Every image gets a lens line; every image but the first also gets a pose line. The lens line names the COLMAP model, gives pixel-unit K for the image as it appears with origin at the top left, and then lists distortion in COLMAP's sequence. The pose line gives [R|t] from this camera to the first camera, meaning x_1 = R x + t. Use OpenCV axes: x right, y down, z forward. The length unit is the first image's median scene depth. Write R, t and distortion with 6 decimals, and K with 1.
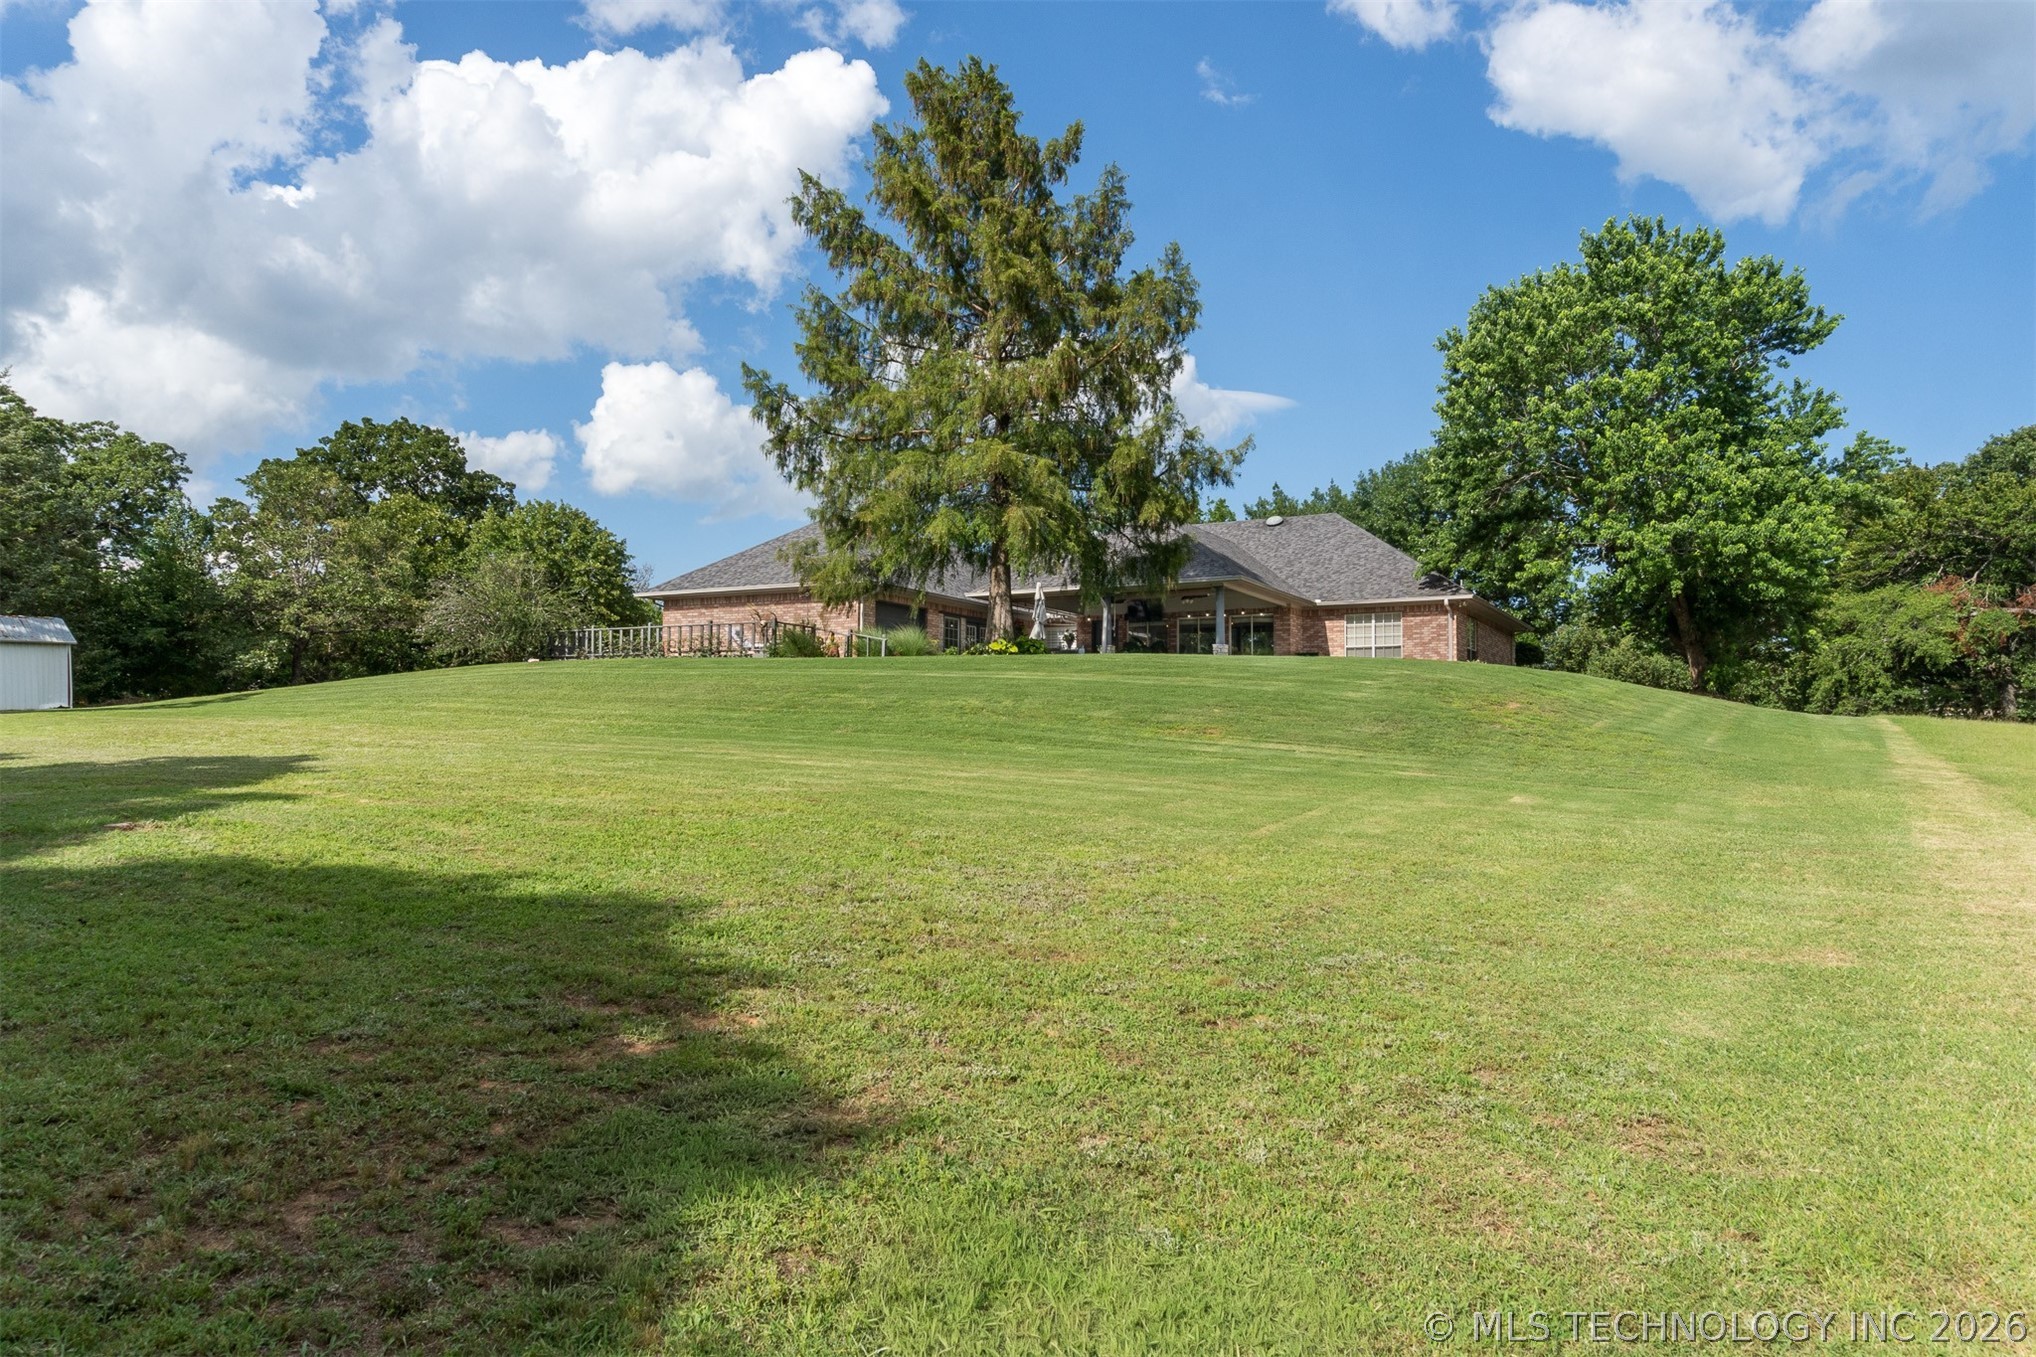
lens RADIAL K [[1392.6, 0, 1025.1], [0, 1392.6, 676.3], [0, 0, 1]] dist [-0.007107, -0.000700]
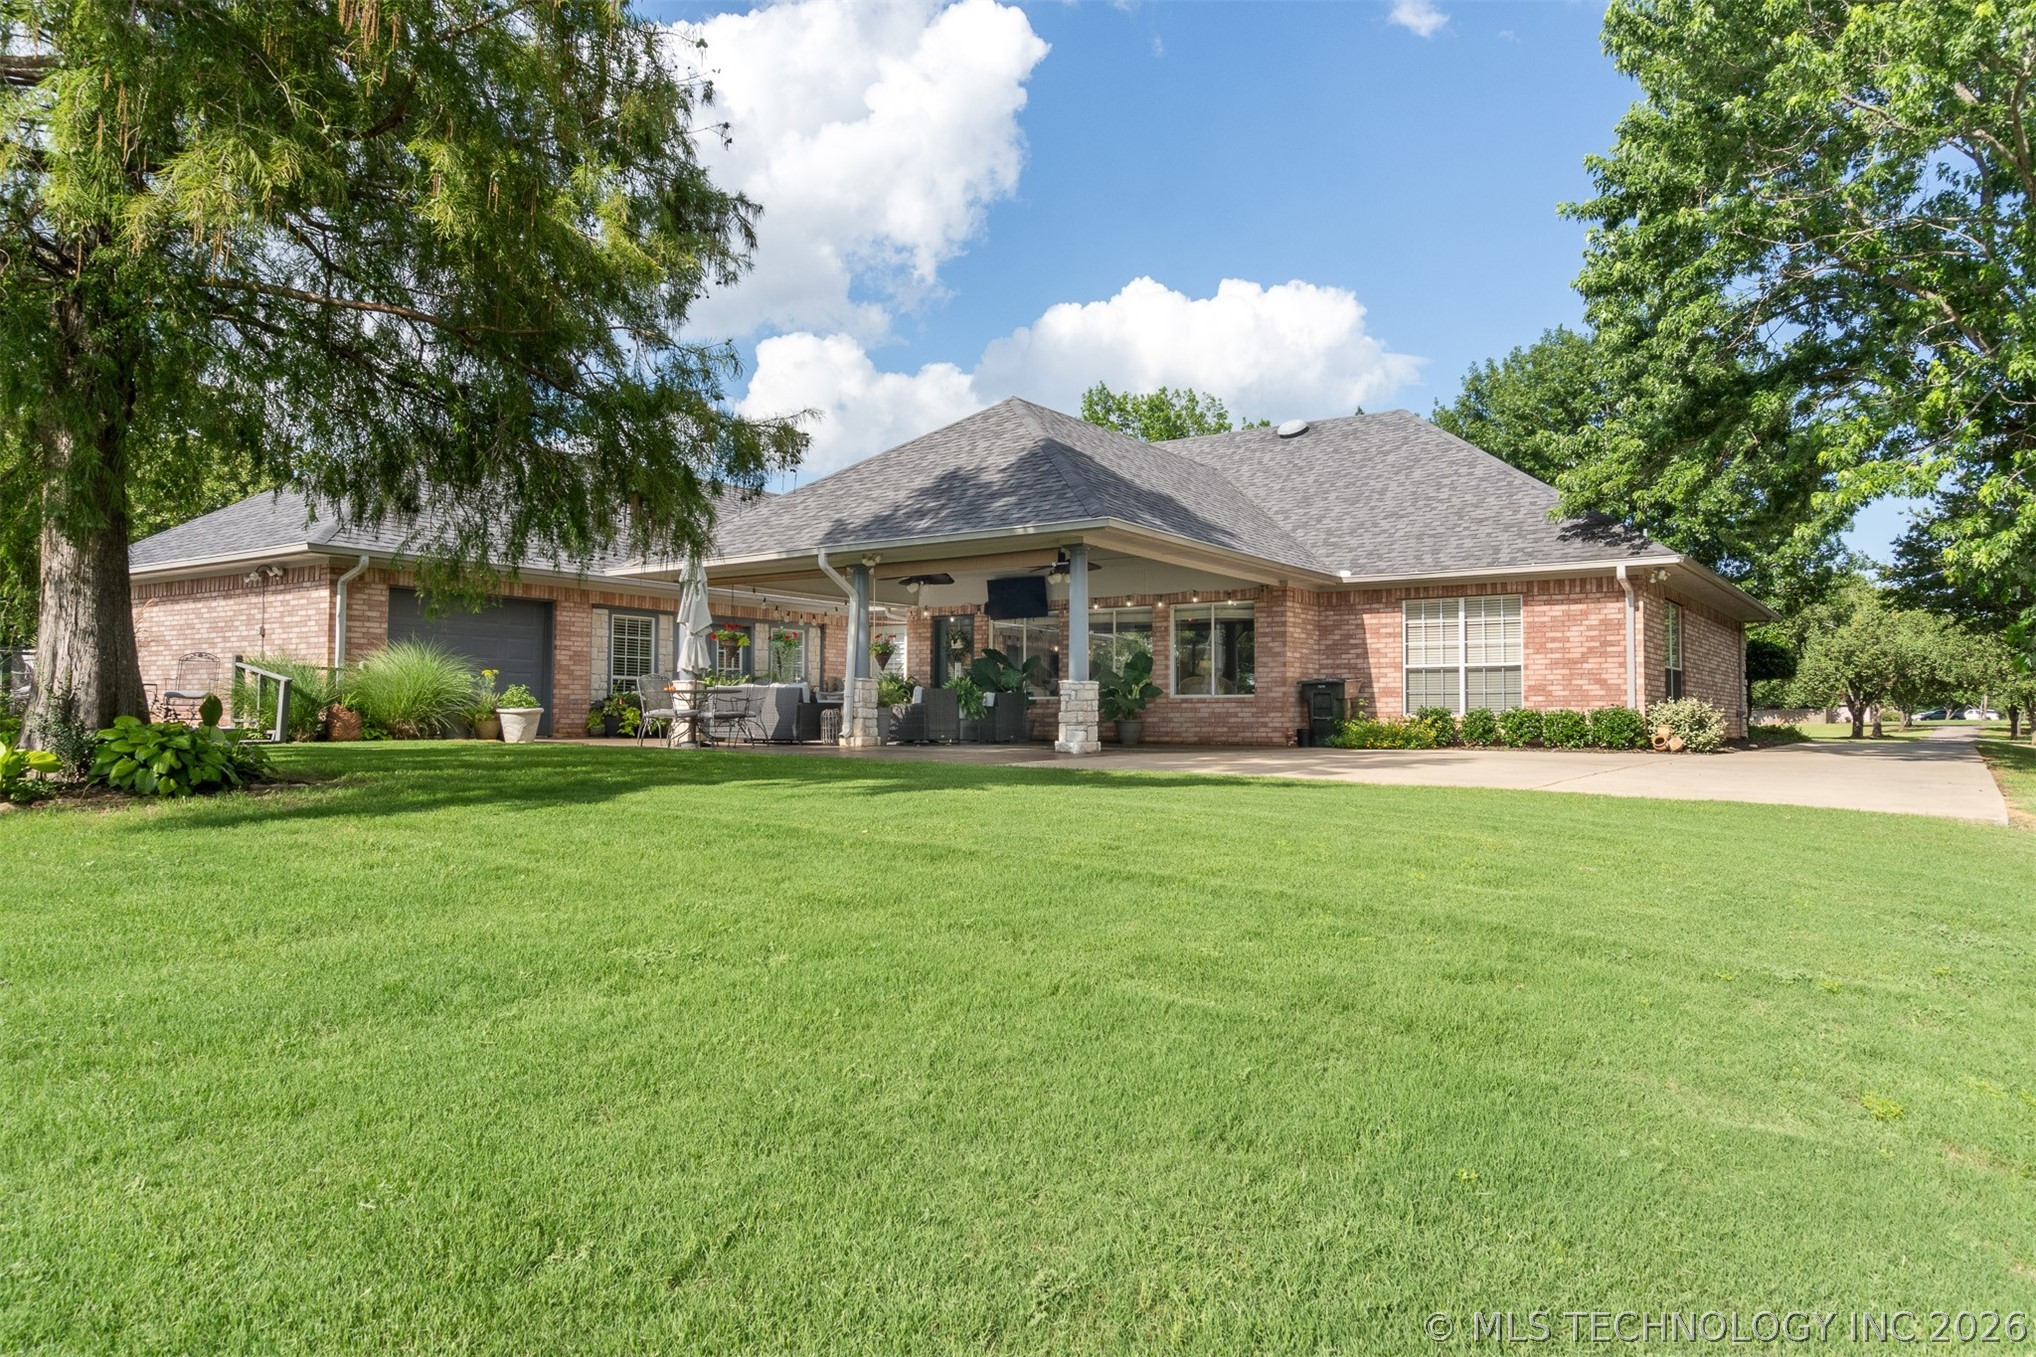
lens RADIAL K [[1392.6, 0, 1009.2], [0, 1392.6, 687.6], [0, 0, 1]] dist [-0.007107, -0.000700]
pose [[0.993866, -0.006046, -0.110426, 0.146852], [0.009093, 0.999591, 0.027111, -0.028615], [0.110217, -0.027949, 0.993515, 0.501670]]
